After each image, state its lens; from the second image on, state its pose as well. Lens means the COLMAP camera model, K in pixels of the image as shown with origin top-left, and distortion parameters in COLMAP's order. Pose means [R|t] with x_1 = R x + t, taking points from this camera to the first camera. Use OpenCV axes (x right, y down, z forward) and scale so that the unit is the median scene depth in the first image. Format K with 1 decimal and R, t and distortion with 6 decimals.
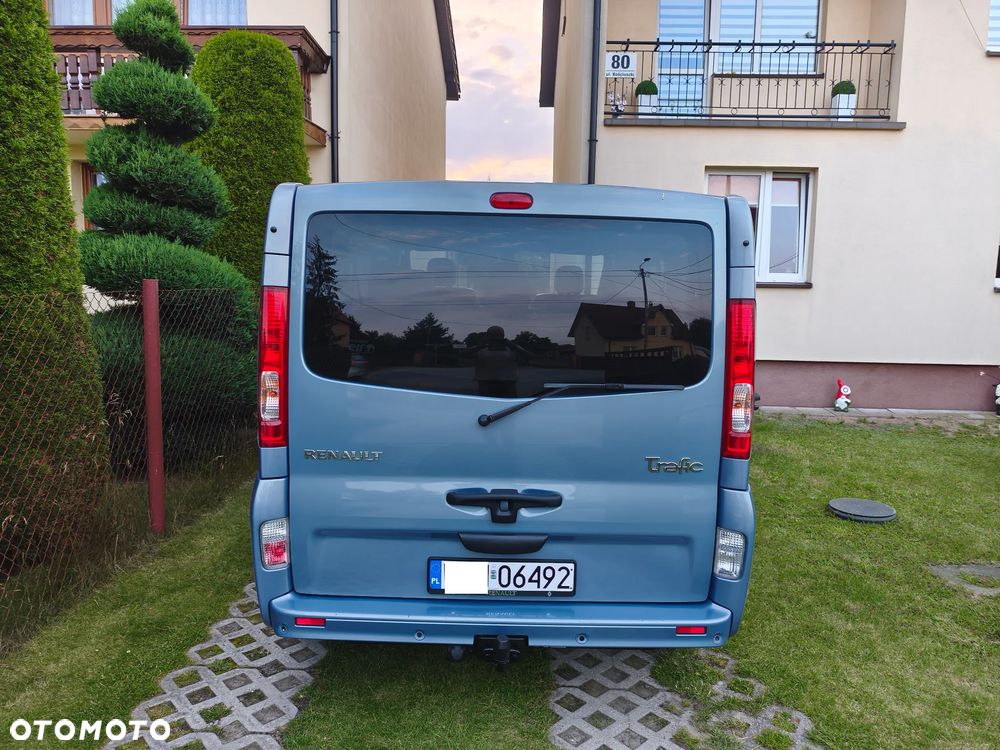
lens RADIAL K [[682.6, 0, 500.0], [0, 682.6, 375.0], [0, 0, 1]] dist [0.001013, -0.004414]
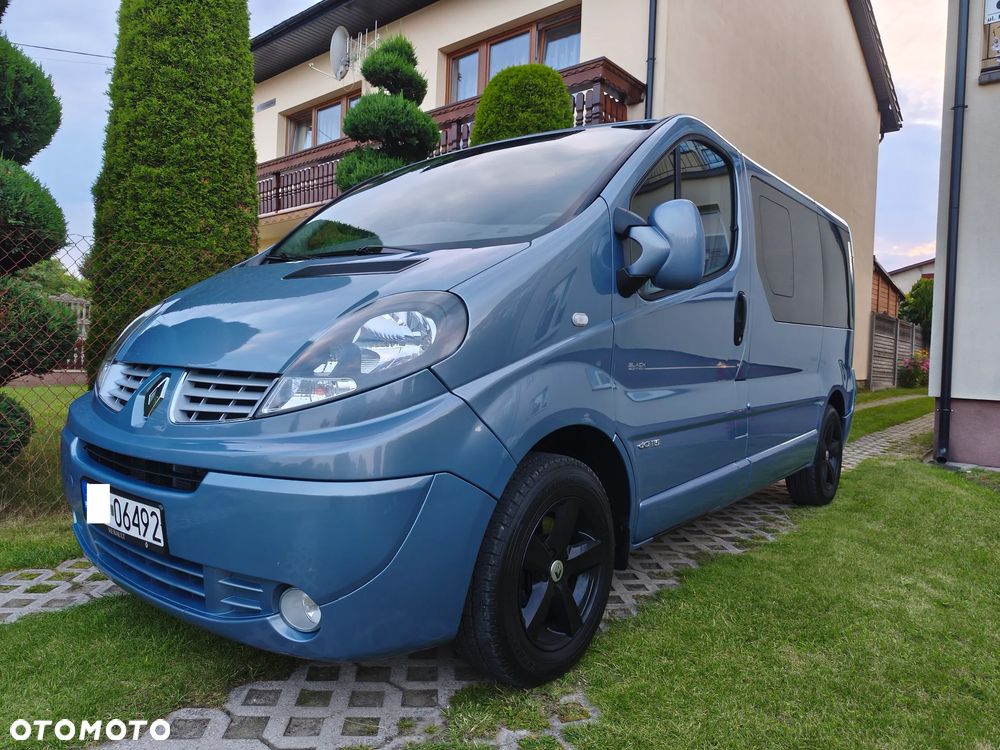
lens RADIAL K [[679.4, 0, 496.3], [0, 679.4, 379.3], [0, 0, 1]] dist [-0.009912, 0.004469]
pose [[0.776502, 0.029132, -0.629441, 0.741542], [-0.098904, 0.992183, -0.076092, 0.197703], [0.622304, 0.121340, 0.773314, 0.509073]]
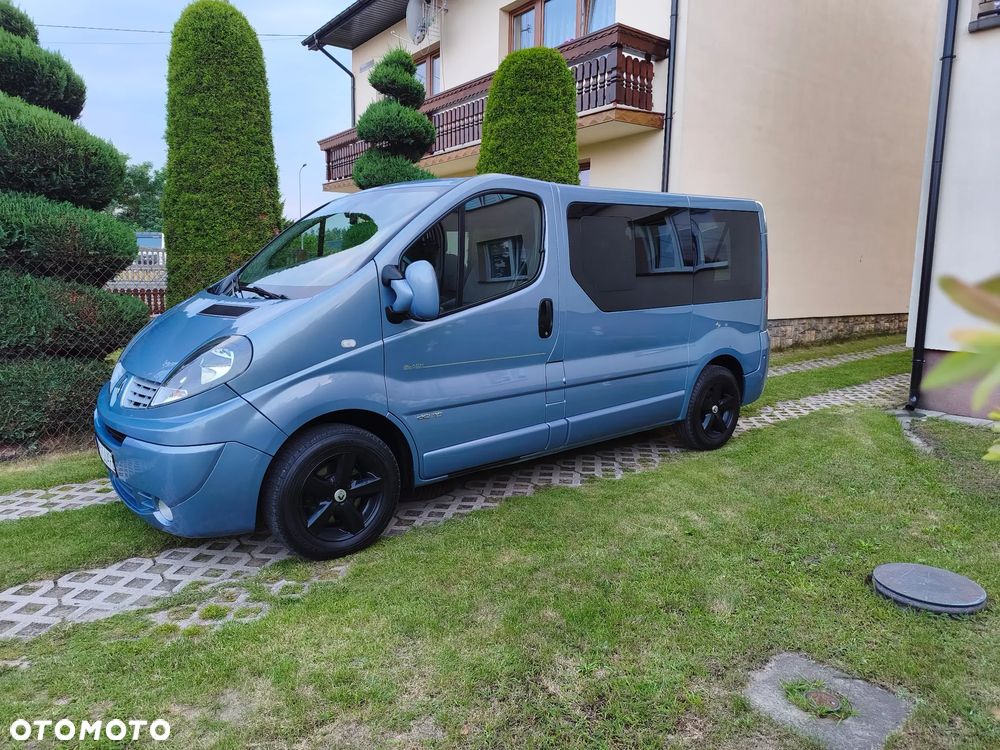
lens RADIAL K [[666.0, 0, 500.0], [0, 666.0, 375.0], [0, 0, 1]] dist [0.001317, -0.002277]
pose [[0.625252, 0.108043, -0.772908, 1.464177], [-0.097858, 0.993408, 0.059702, 0.014441], [0.774263, 0.038307, 0.631703, 0.606684]]
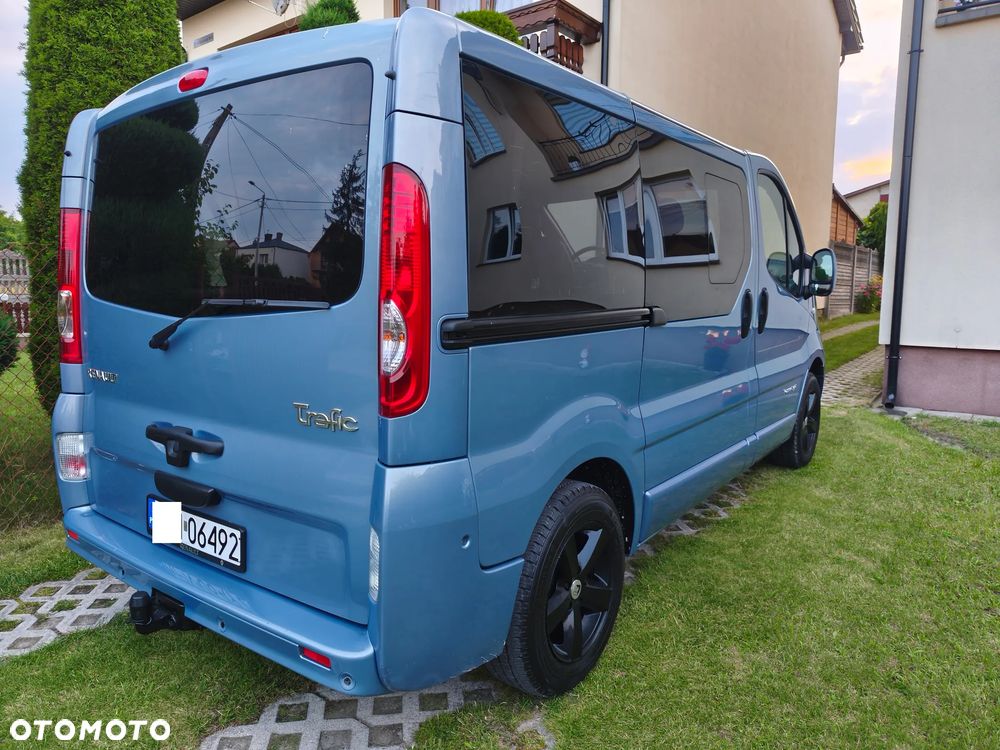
lens RADIAL K [[678.2, 0, 498.5], [0, 678.2, 378.7], [0, 0, 1]] dist [-0.004213, -0.001337]
pose [[0.808368, 0.061770, -0.585428, 0.755914], [-0.058562, 0.997985, 0.024436, 0.060416], [0.585757, 0.014530, 0.810356, 0.511061]]
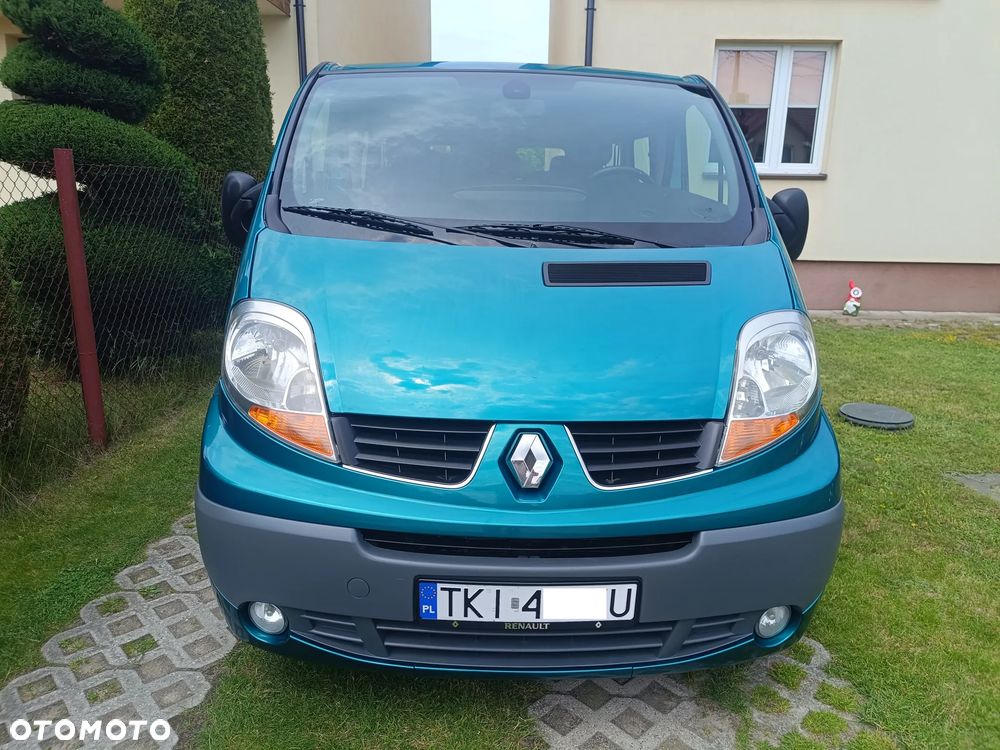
lens RADIAL K [[661.8, 0, 500.0], [0, 661.8, 375.0], [0, 0, 1]] dist [-0.015390, -0.000134]
pose [[0.999990, -0.004238, -0.001732, 0.040558], [0.004420, 0.992230, 0.124337, 0.053529], [0.001191, -0.124343, 0.992239, 0.216148]]
